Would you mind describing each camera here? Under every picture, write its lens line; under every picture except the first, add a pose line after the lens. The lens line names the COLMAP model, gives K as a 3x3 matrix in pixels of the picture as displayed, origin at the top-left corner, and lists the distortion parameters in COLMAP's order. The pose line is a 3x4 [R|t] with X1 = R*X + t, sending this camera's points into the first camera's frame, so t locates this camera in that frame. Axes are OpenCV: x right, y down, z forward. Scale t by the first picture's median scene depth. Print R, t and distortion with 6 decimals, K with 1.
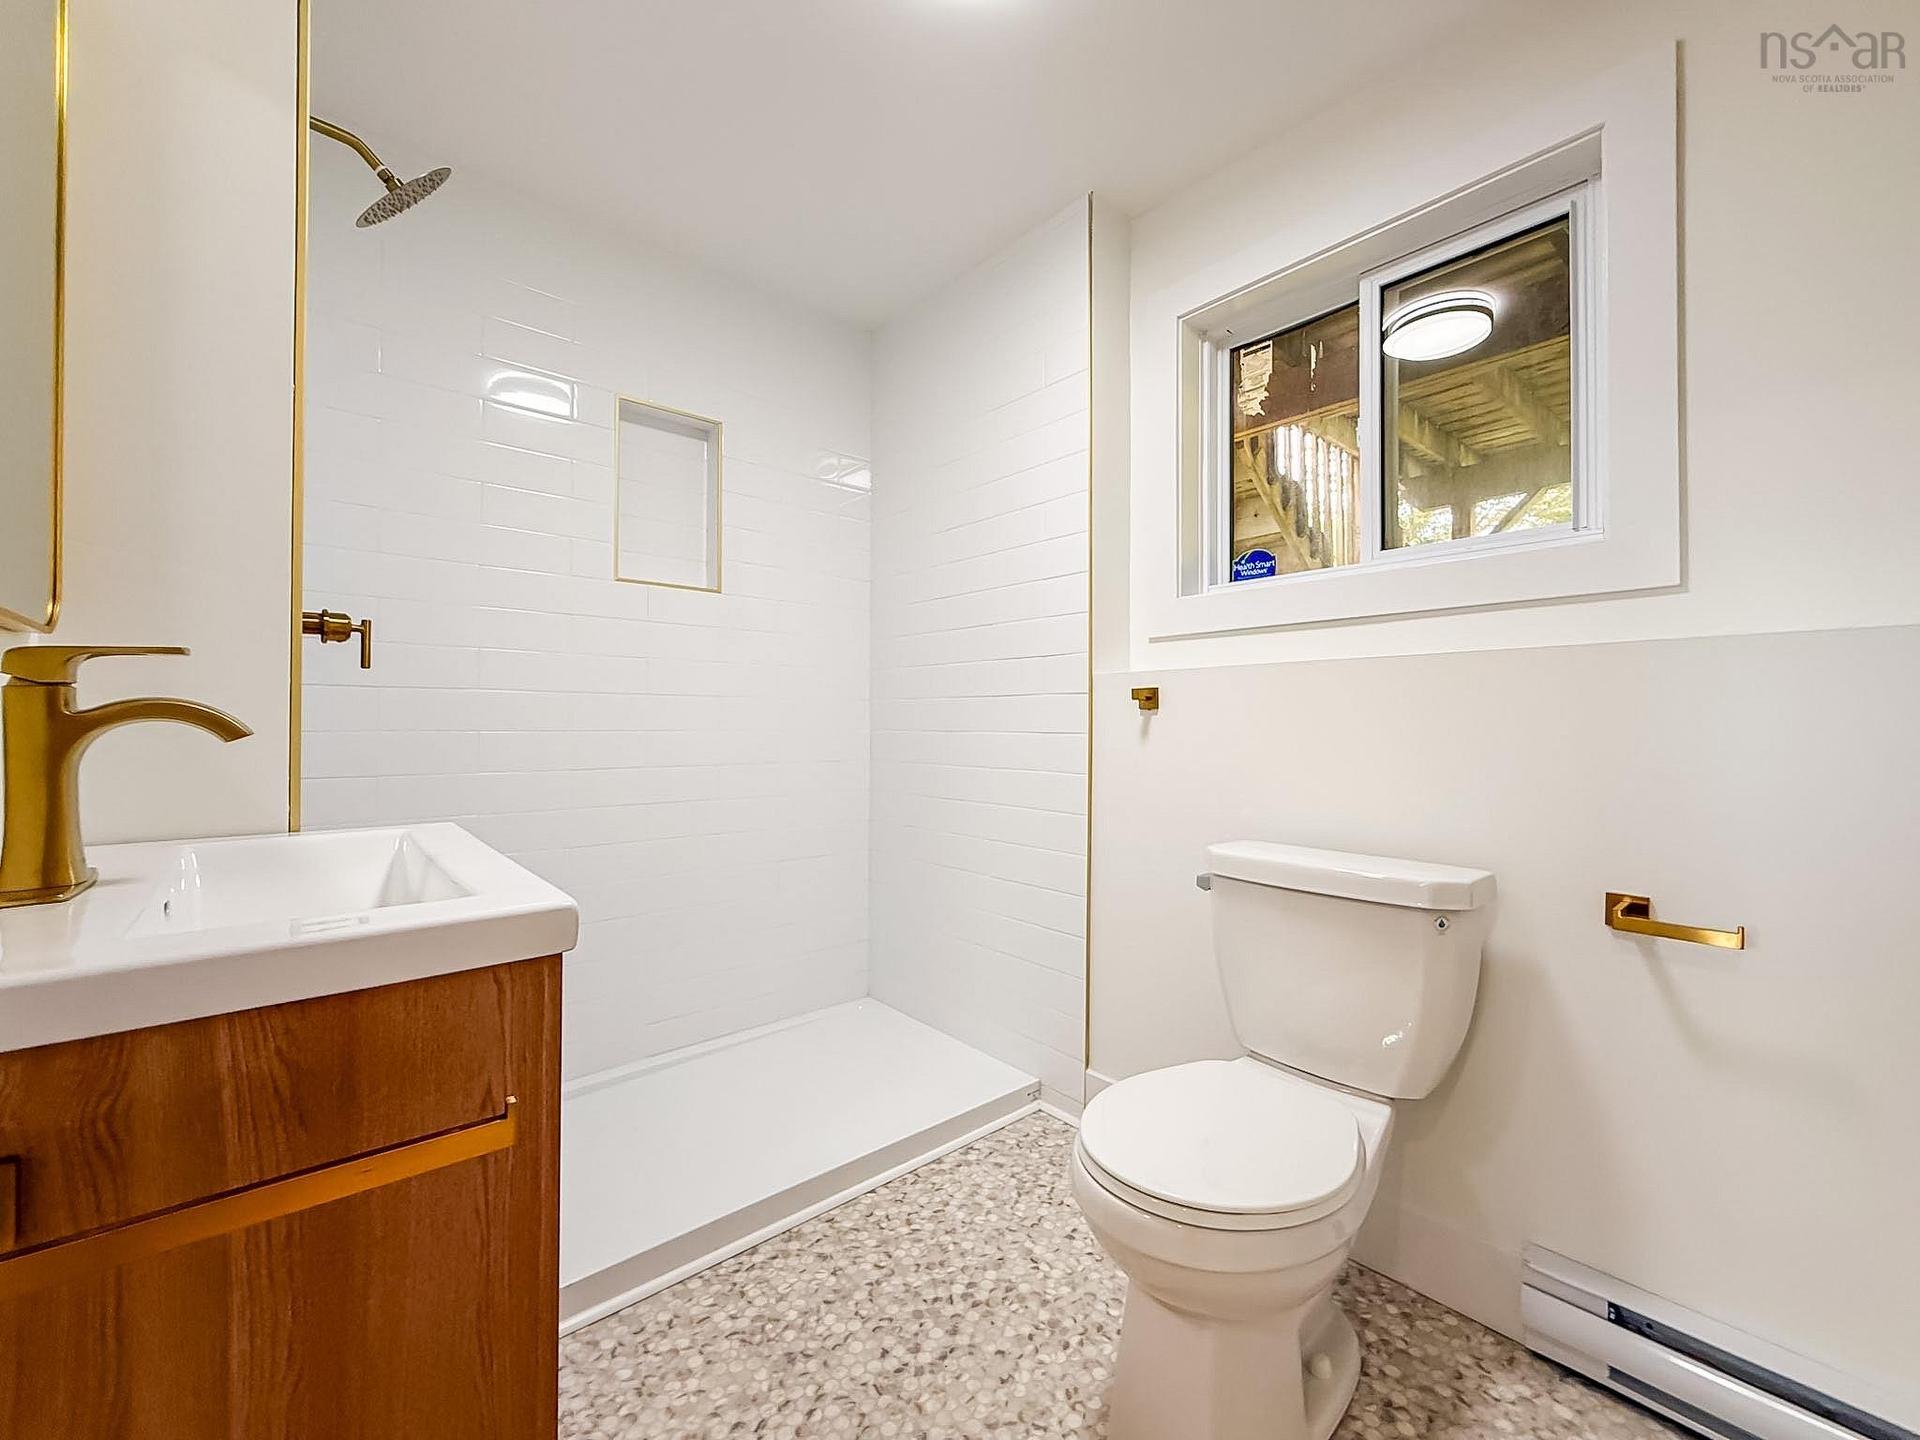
lens RADIAL K [[815.8, 0, 931.8], [0, 815.8, 727.0], [0, 0, 1]] dist [0.001188, -0.000121]
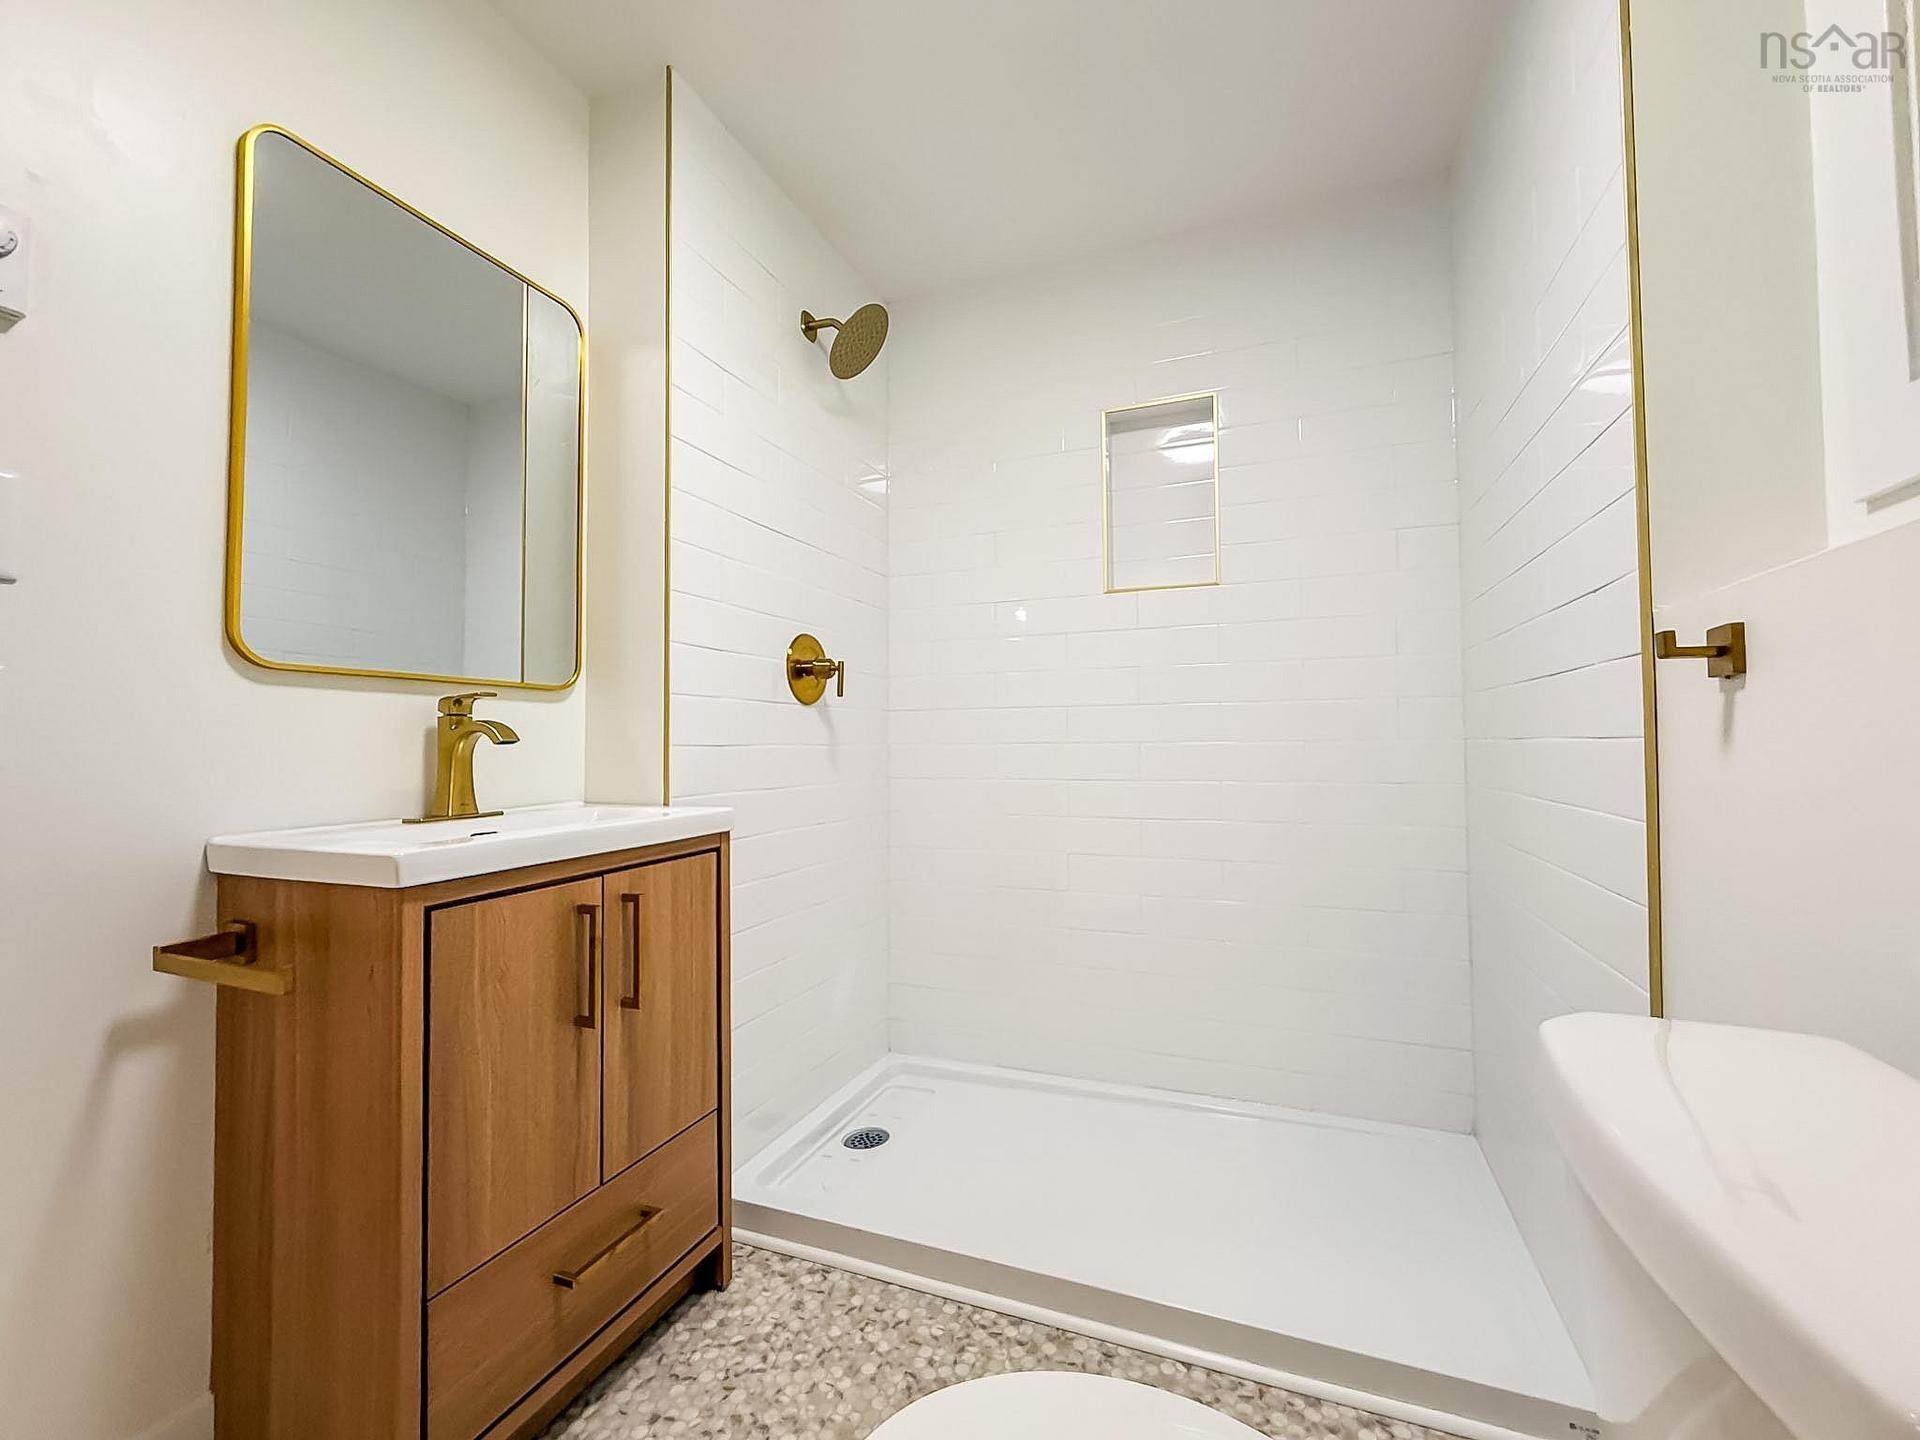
lens RADIAL K [[780.1, 0, 933.2], [0, 780.1, 719.8], [0, 0, 1]] dist [0.000995, -0.000027]
pose [[0.450002, -0.036499, -0.892281, 0.553406], [0.007389, 0.999282, -0.037149, 0.016771], [0.892997, 0.010124, 0.449949, 0.557398]]
